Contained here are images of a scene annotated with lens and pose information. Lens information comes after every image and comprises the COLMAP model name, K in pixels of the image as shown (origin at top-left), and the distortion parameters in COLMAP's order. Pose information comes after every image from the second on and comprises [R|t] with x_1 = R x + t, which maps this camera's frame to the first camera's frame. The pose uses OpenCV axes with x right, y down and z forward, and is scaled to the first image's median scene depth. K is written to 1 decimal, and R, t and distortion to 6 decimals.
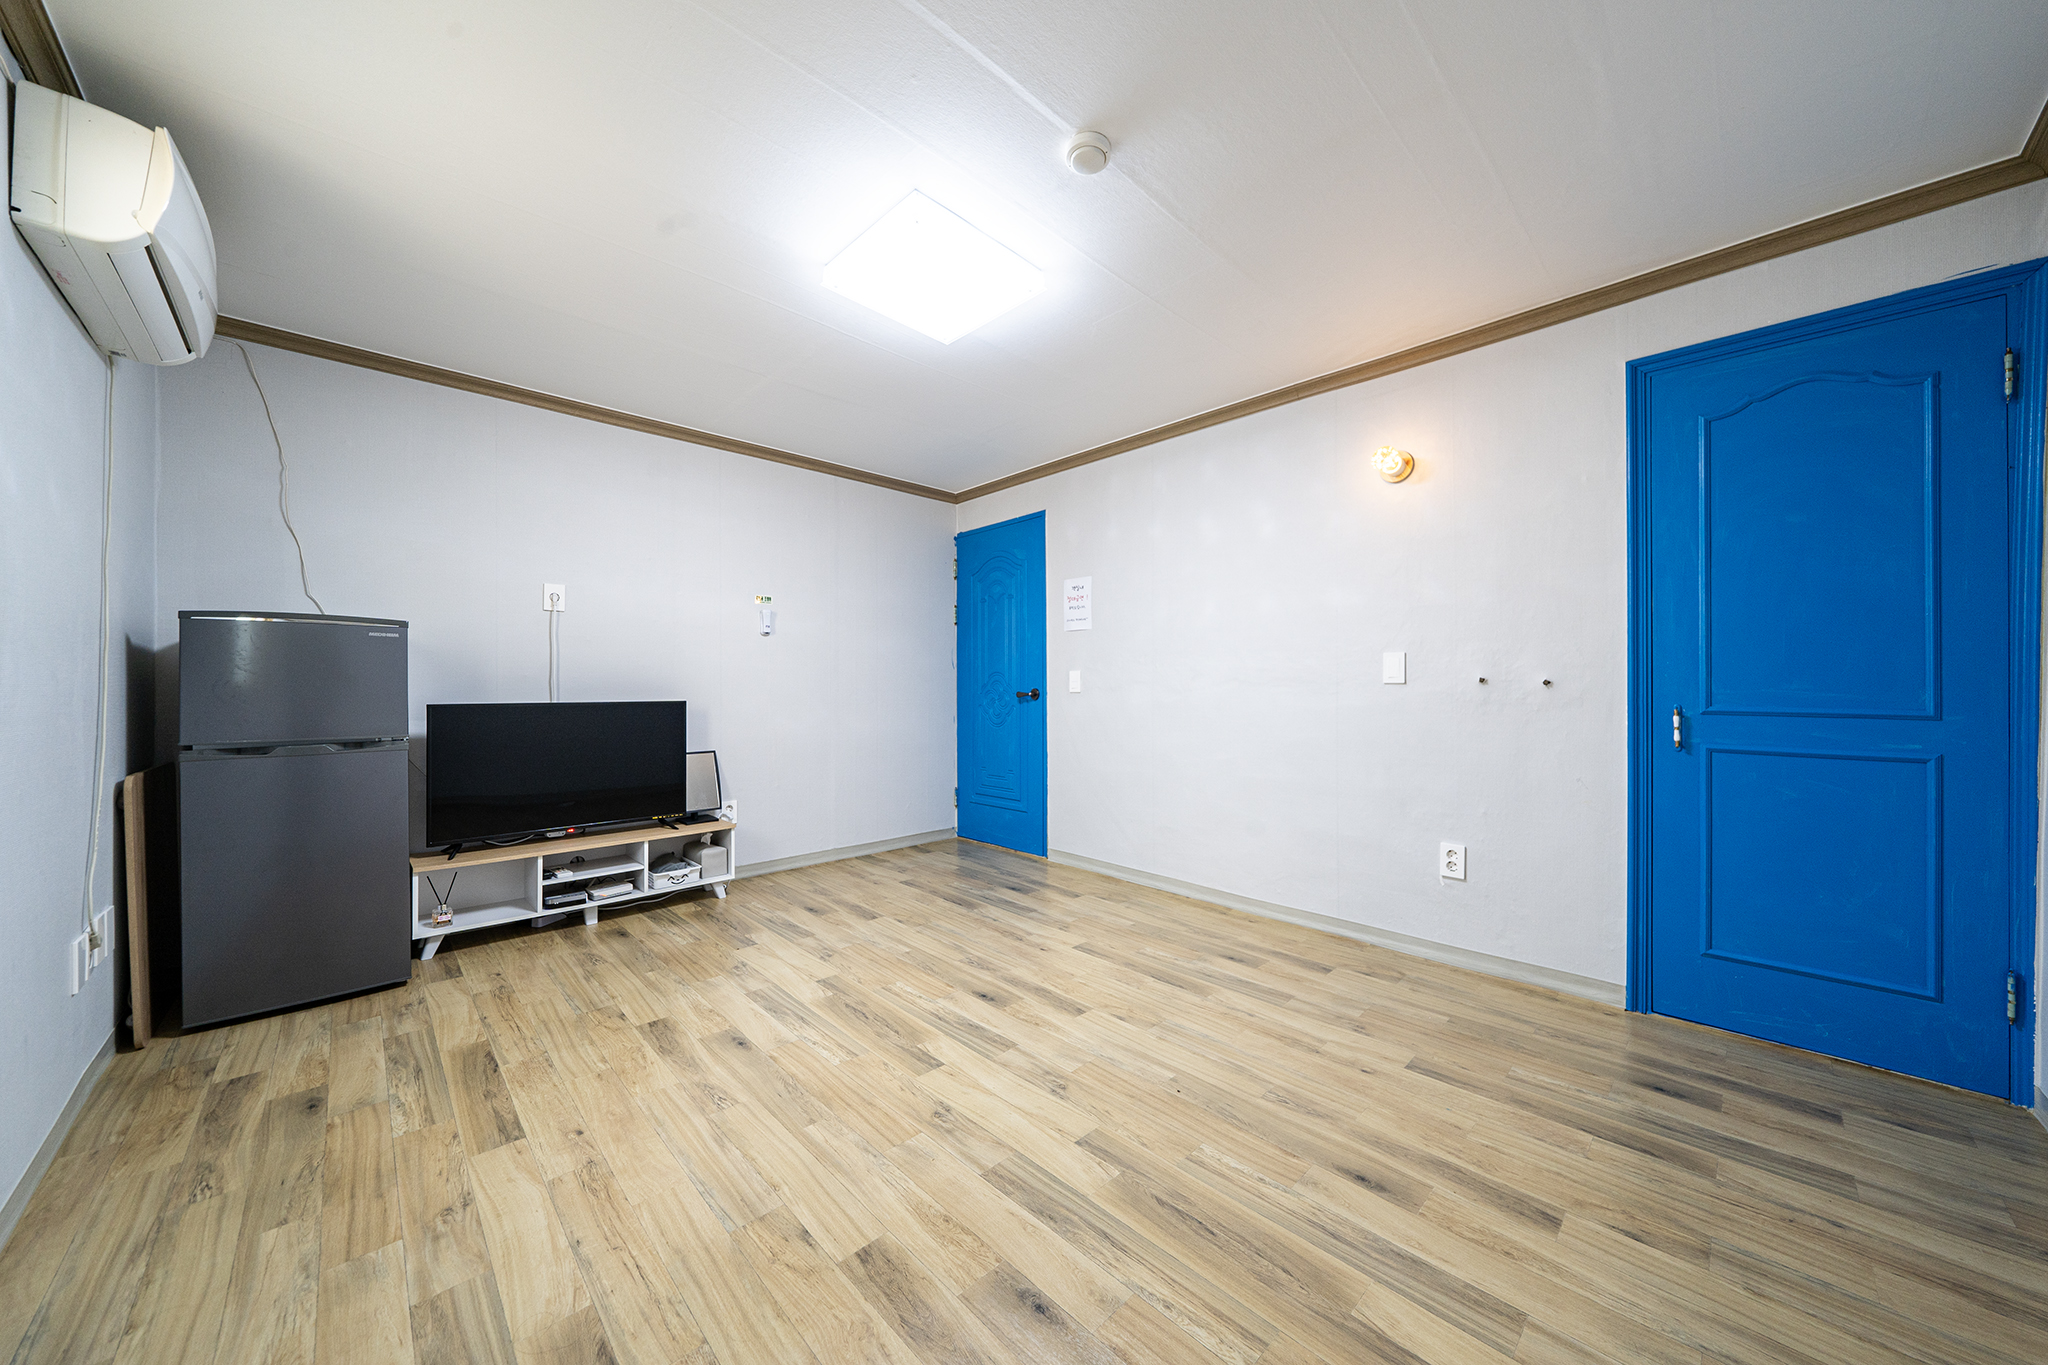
lens RADIAL K [[737.9, 0, 1043.1], [0, 737.9, 658.3], [0, 0, 1]] dist [-0.006900, 0.000108]
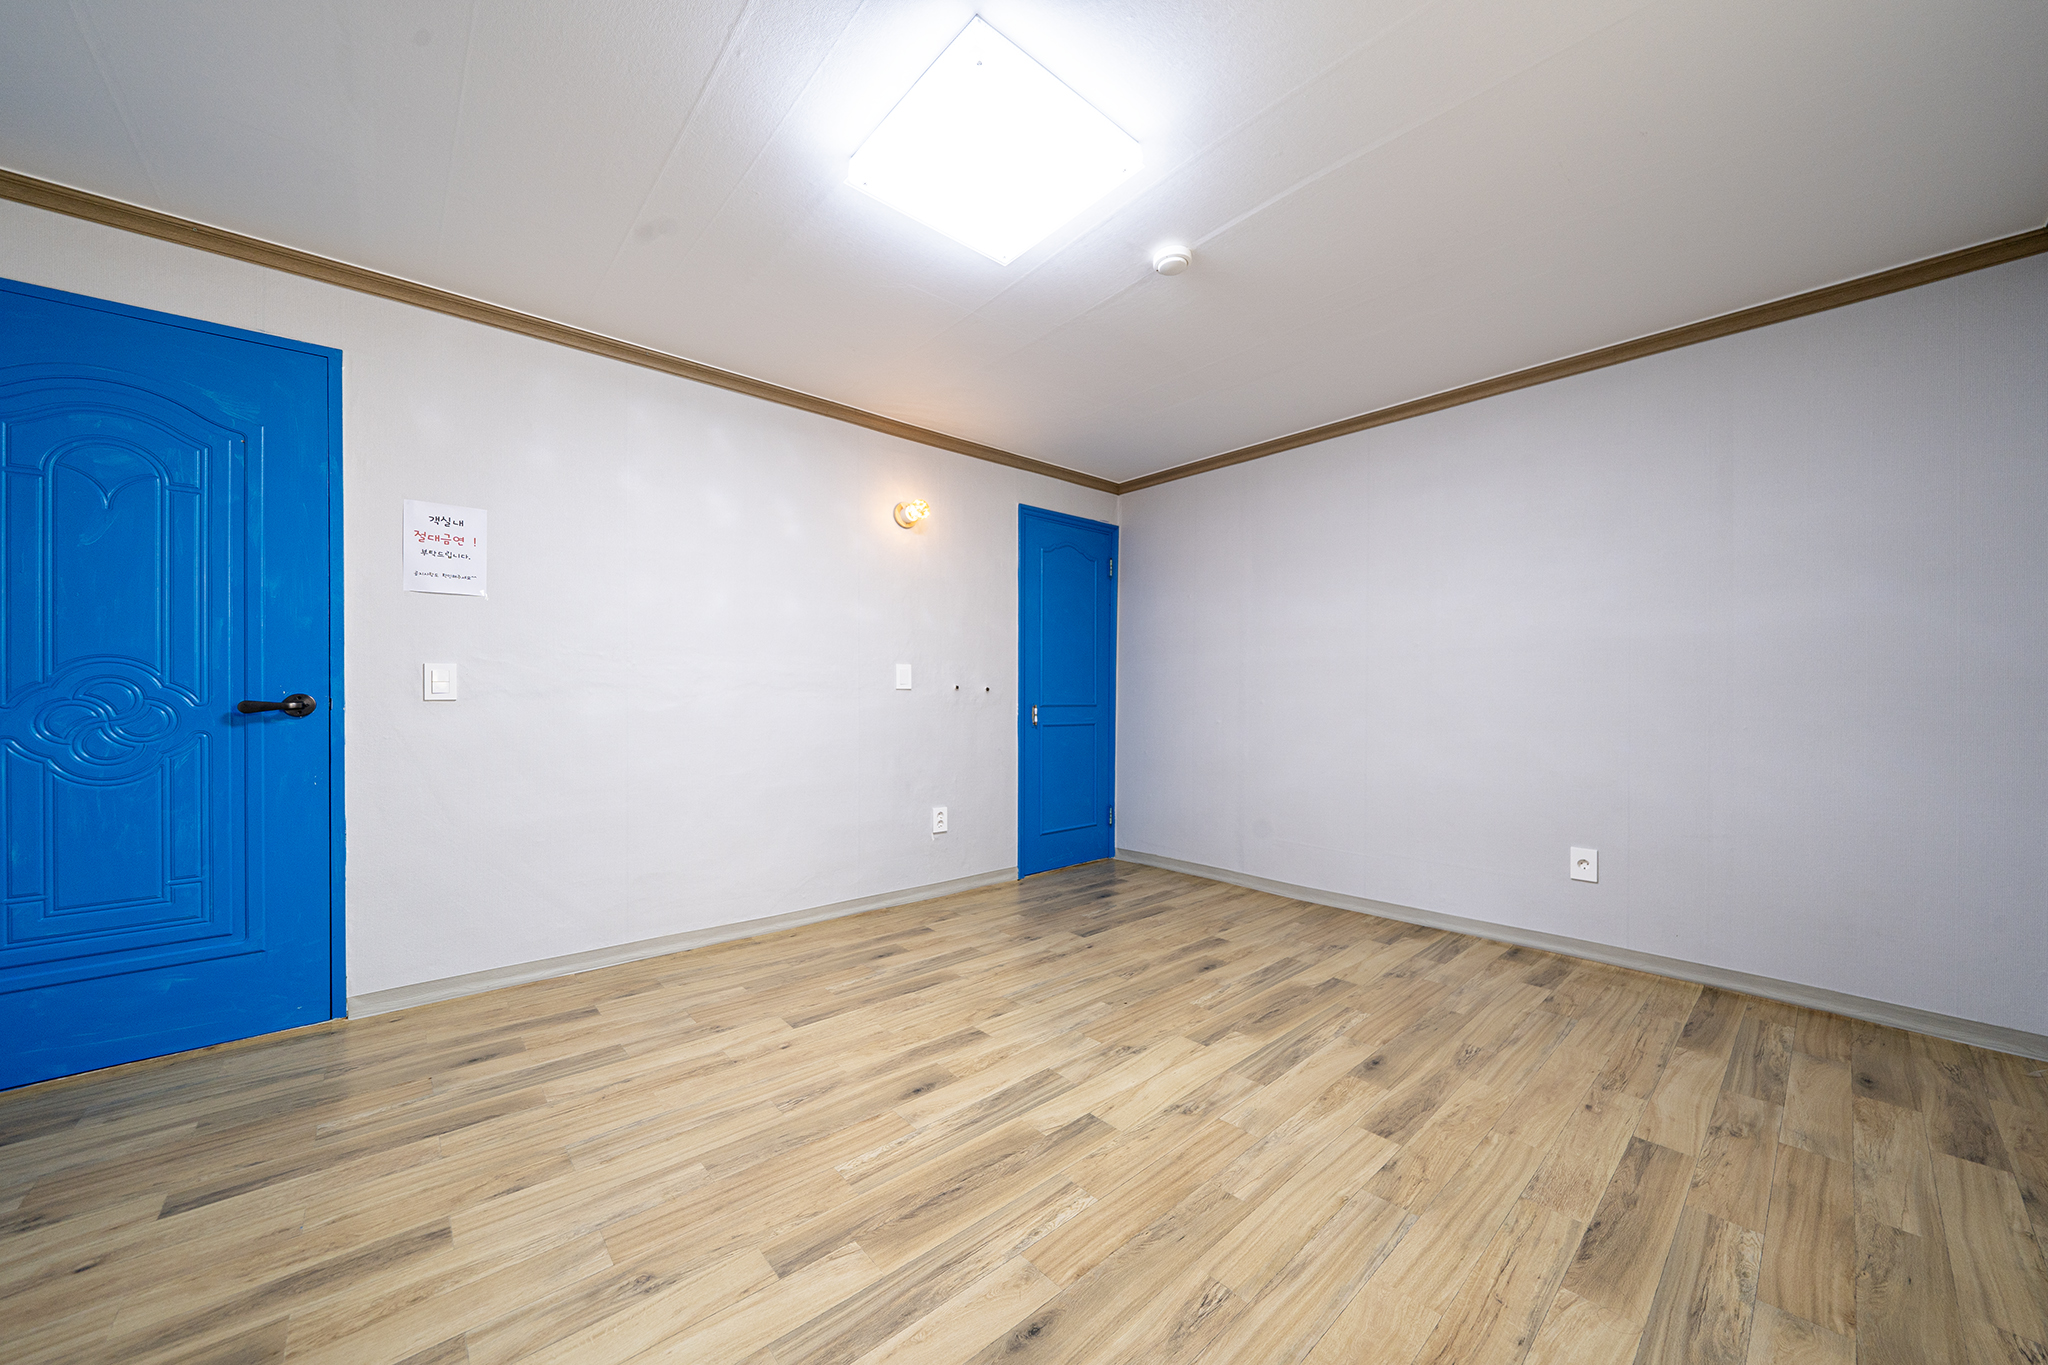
lens RADIAL K [[707.1, 0, 1033.3], [0, 707.1, 689.8], [0, 0, 1]] dist [-0.005025, 0.000074]
pose [[0.044197, 0.003990, 0.999015, -0.955161], [-0.039055, 0.999234, -0.002263, 0.039877], [-0.998259, -0.038917, 0.044319, 1.007062]]
